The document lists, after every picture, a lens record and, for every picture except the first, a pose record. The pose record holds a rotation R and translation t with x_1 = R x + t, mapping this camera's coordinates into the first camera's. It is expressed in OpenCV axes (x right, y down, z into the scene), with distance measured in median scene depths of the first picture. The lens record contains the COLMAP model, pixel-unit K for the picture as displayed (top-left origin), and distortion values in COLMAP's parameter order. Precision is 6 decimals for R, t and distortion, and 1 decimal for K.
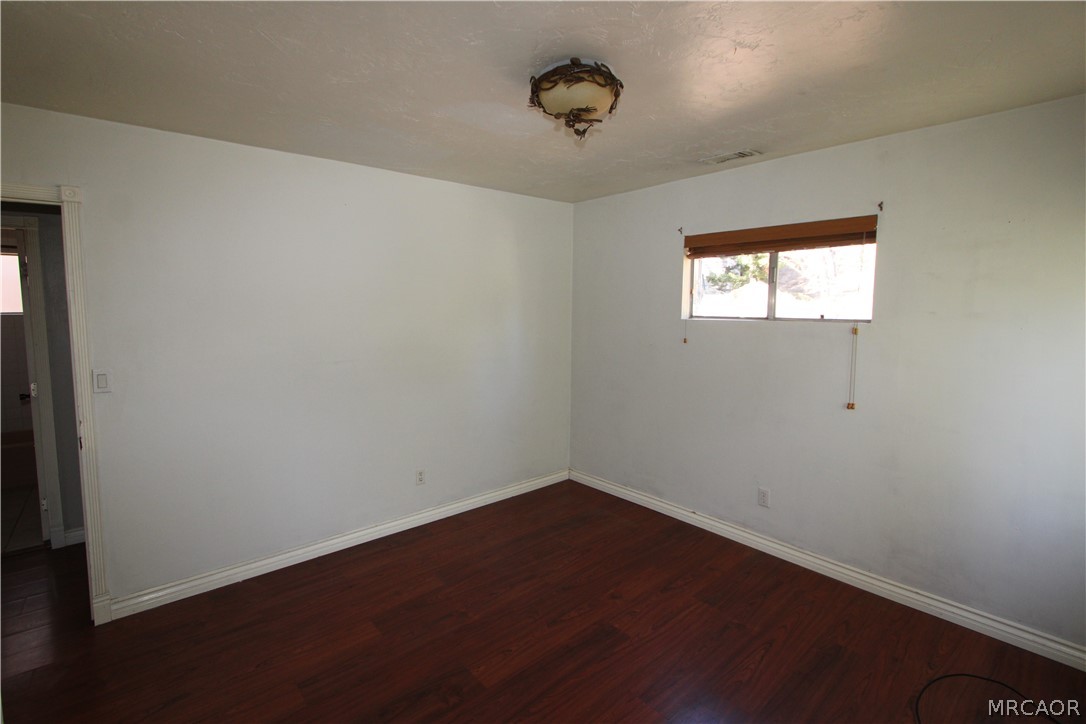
lens RADIAL K [[506.5, 0, 541.3], [0, 506.5, 366.7], [0, 0, 1]] dist [0.000582, -0.000053]
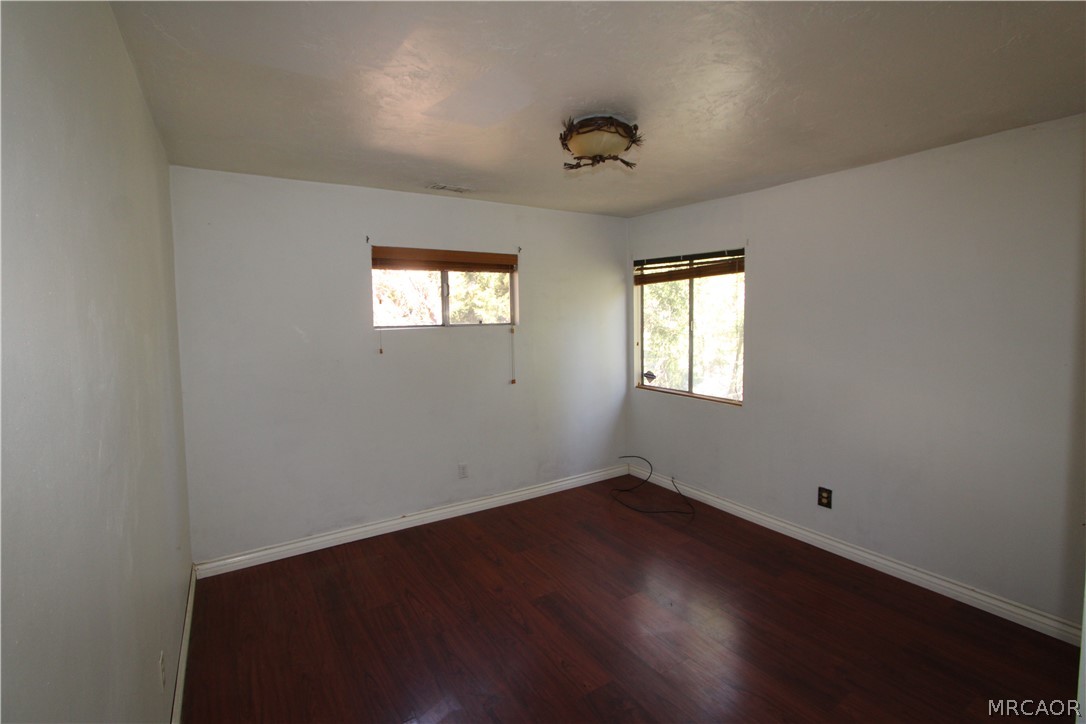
lens RADIAL K [[506.5, 0, 537.4], [0, 506.5, 364.9], [0, 0, 1]] dist [0.000582, -0.000053]
pose [[0.140828, -0.103295, 0.984631, -0.735354], [0.136761, 0.987037, 0.083987, -0.074603], [-0.980543, 0.122832, 0.153130, 0.620270]]
